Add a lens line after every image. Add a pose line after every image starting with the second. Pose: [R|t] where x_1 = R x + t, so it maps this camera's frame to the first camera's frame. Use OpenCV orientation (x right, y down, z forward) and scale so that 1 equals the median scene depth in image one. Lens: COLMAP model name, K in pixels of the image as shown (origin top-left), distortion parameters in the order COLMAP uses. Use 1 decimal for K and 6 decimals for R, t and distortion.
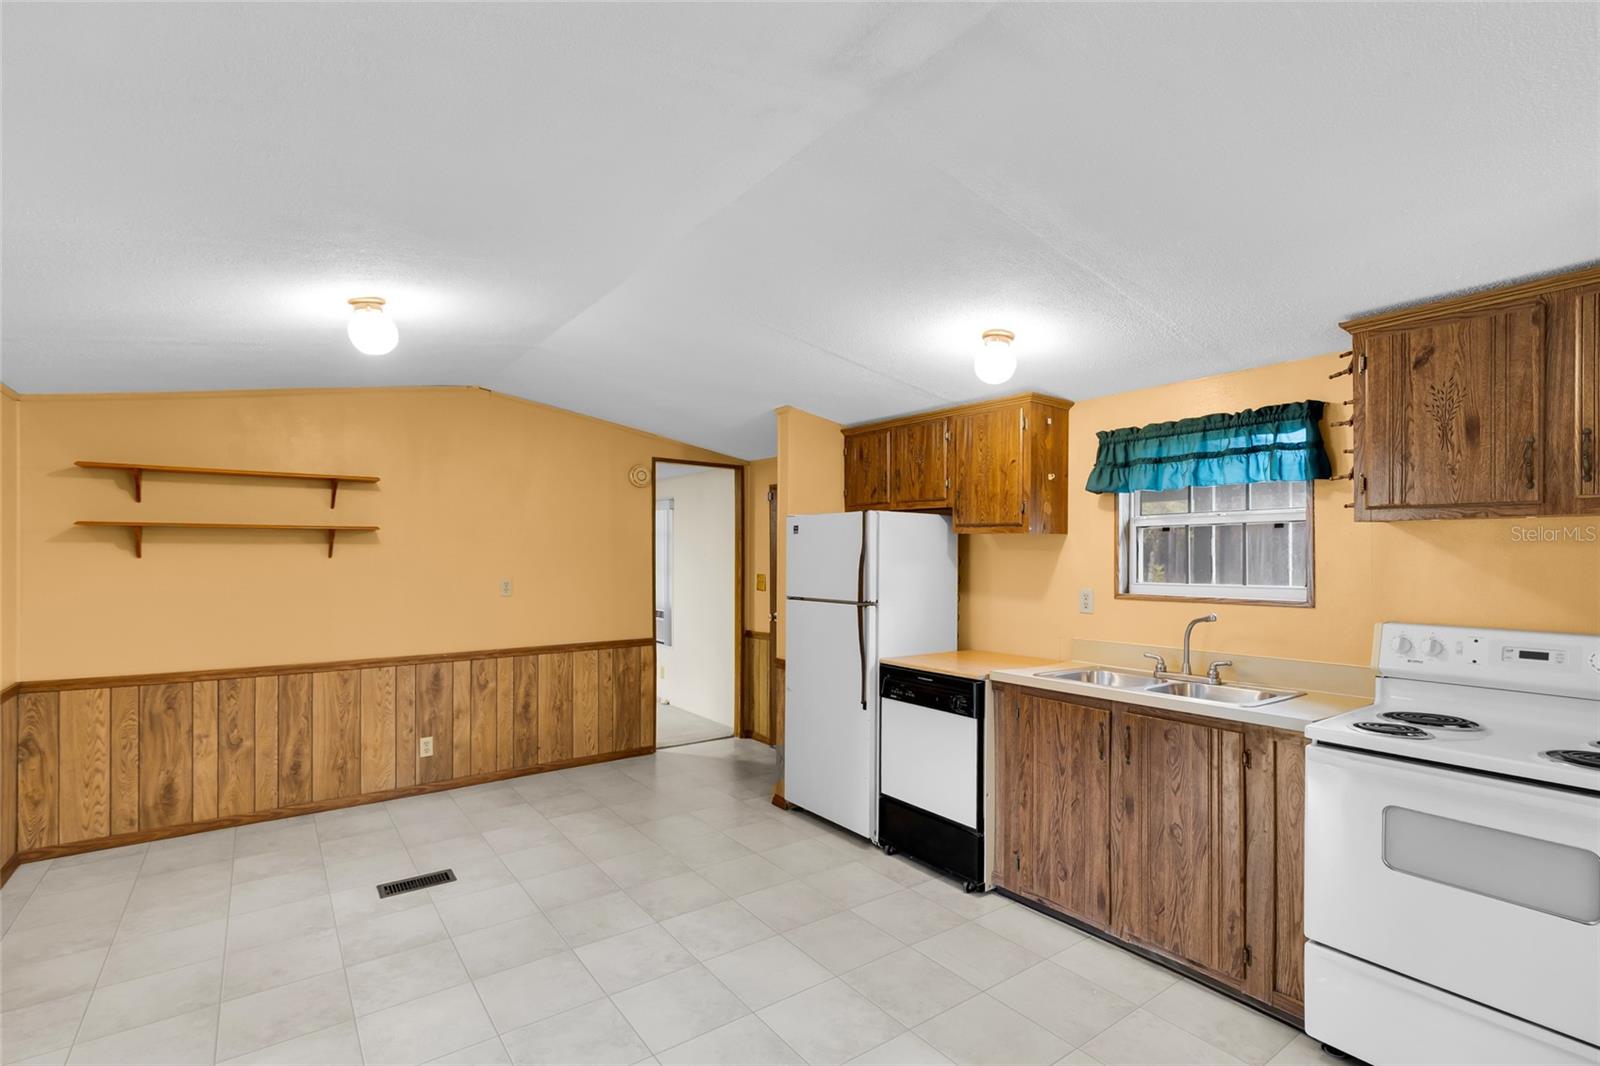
lens RADIAL K [[725.7, 0, 796.0], [0, 725.7, 555.0], [0, 0, 1]] dist [0.000303, -0.000165]
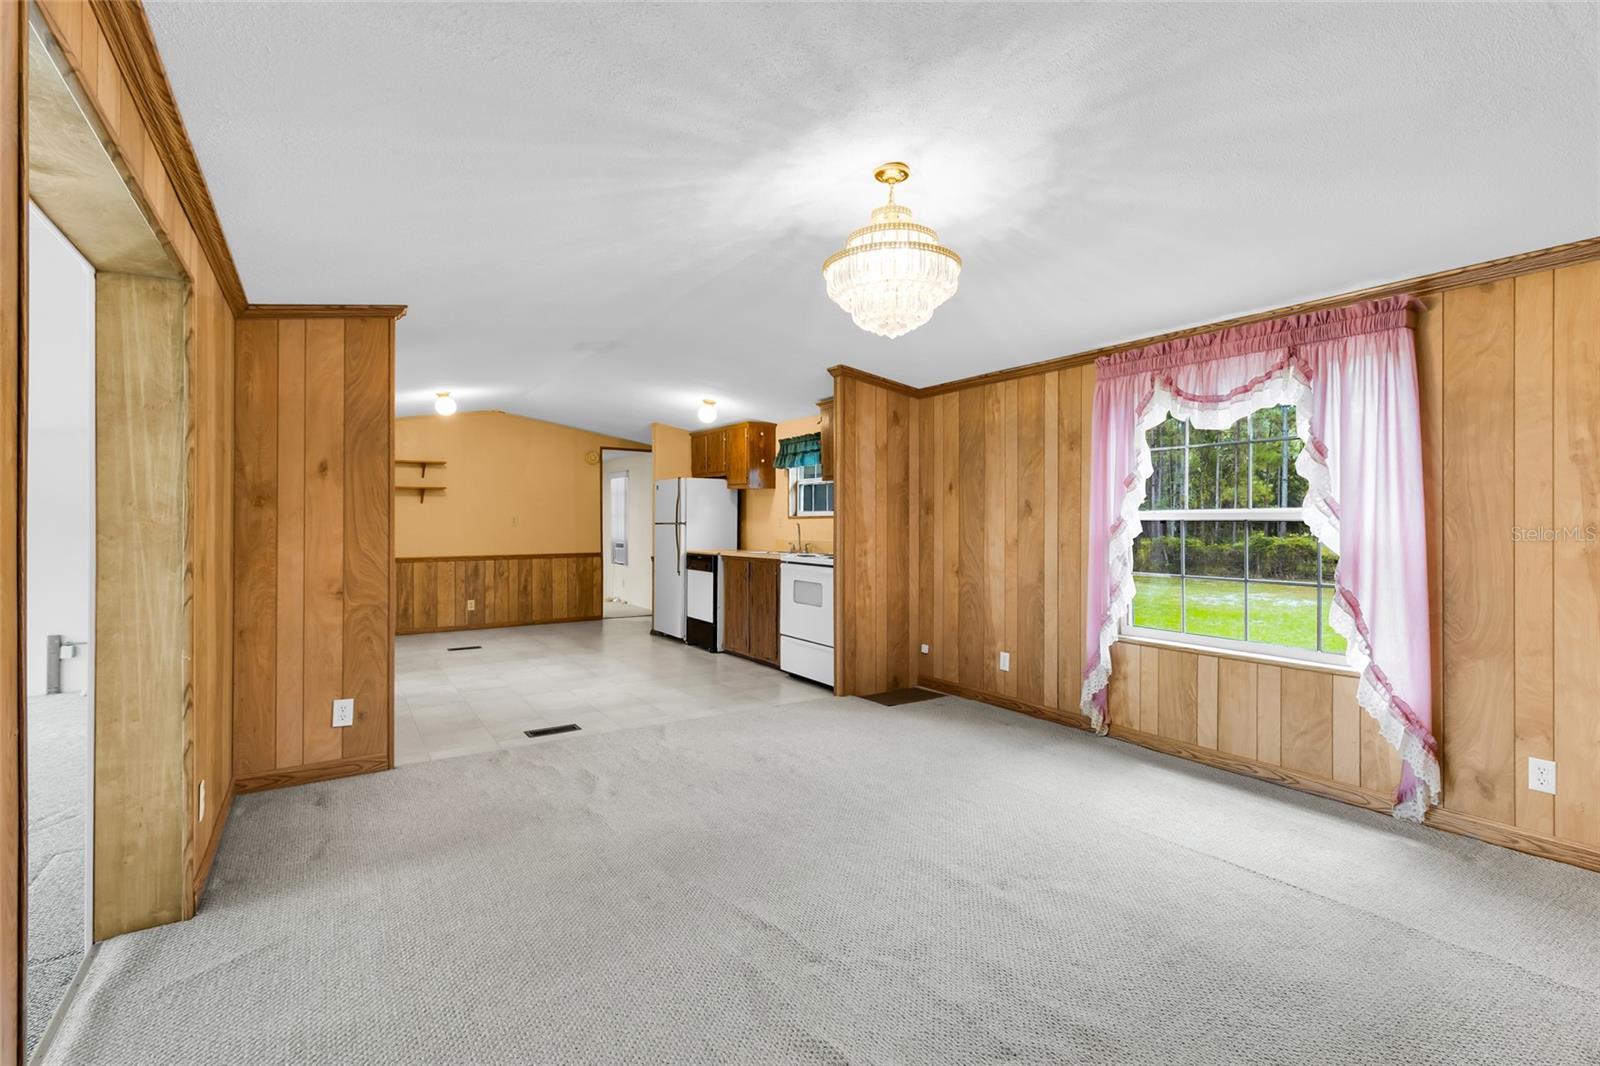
lens RADIAL K [[725.7, 0, 802.6], [0, 725.7, 523.7], [0, 0, 1]] dist [0.000303, -0.000165]
pose [[0.998433, -0.002031, -0.055921, 0.554937], [0.002160, 0.999995, 0.002252, 0.064577], [0.055916, -0.002370, 0.998433, -1.012718]]
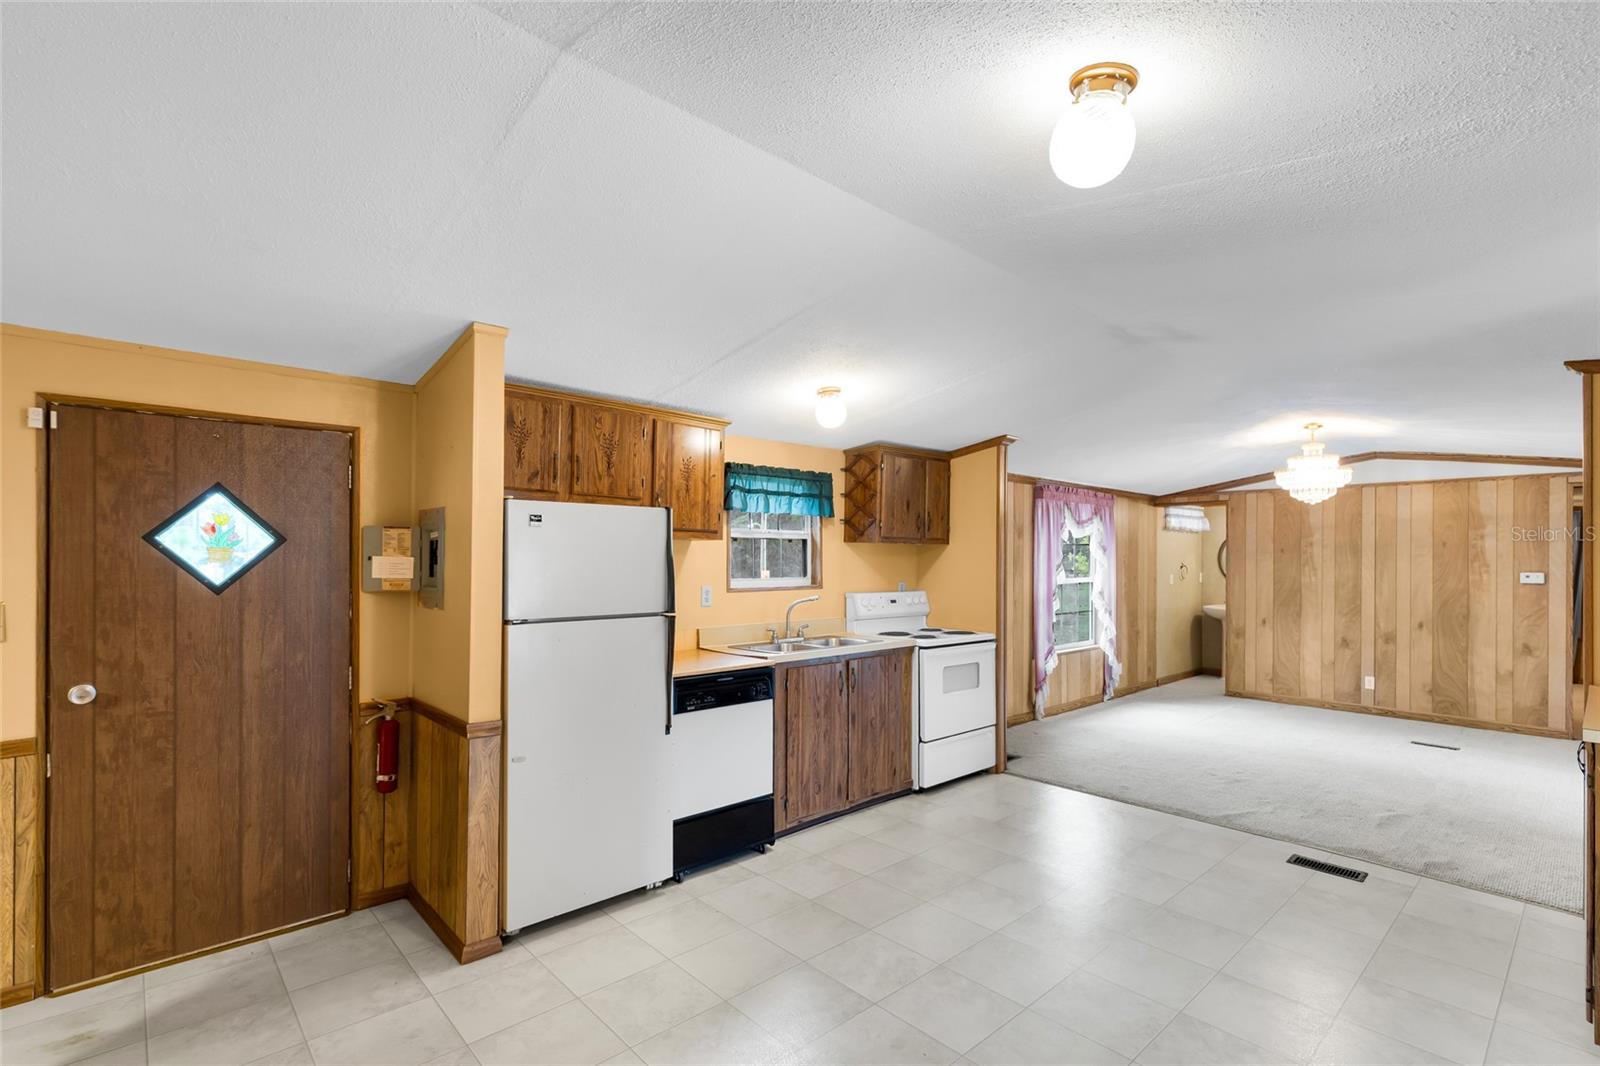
lens RADIAL K [[725.7, 0, 808.8], [0, 725.7, 556.8], [0, 0, 1]] dist [0.000303, -0.000165]
pose [[-0.104812, 0.001941, 0.994490, -0.793889], [-0.005758, 0.999980, -0.002558, -0.000433], [-0.994475, -0.005994, -0.104798, 0.916718]]
